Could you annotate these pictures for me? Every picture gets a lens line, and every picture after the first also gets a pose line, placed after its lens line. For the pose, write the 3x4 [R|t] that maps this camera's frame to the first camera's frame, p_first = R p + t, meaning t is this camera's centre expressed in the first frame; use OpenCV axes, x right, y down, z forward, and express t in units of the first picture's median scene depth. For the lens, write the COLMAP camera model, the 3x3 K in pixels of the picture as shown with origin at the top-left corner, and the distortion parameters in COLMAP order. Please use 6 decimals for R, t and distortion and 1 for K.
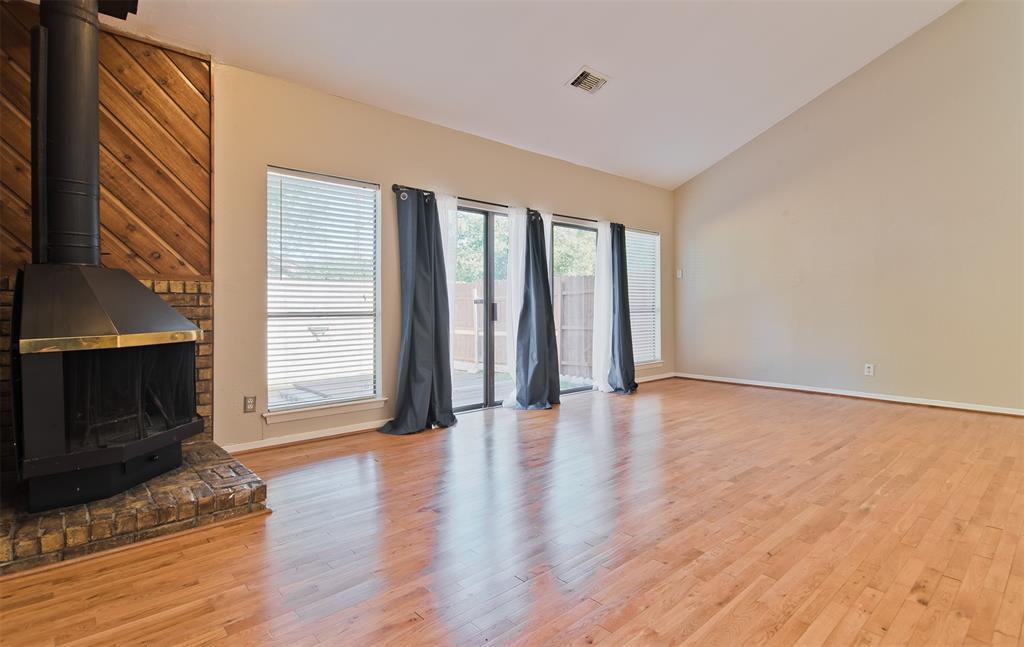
lens RADIAL K [[513.7, 0, 513.3], [0, 513.7, 320.5], [0, 0, 1]] dist [-0.001048, 0.000002]
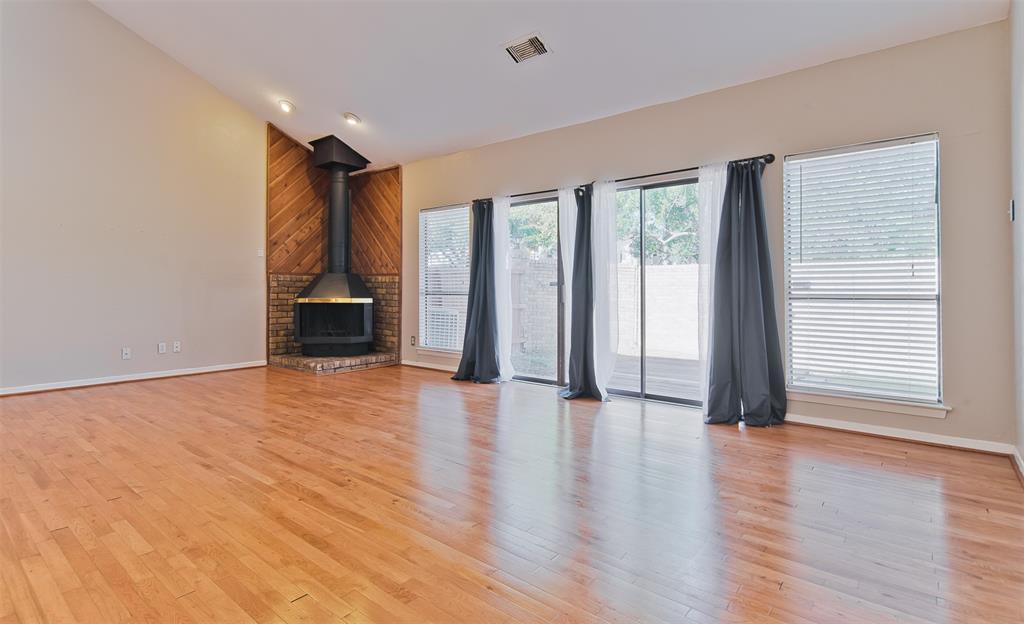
lens RADIAL K [[449.3, 0, 534.0], [0, 449.3, 282.8], [0, 0, 1]] dist [0.000054, 0.000020]
pose [[0.213387, -0.009642, -0.976920, 0.873967], [-0.027499, 0.999496, -0.015871, -0.024825], [0.976581, 0.030251, 0.213015, 0.808804]]
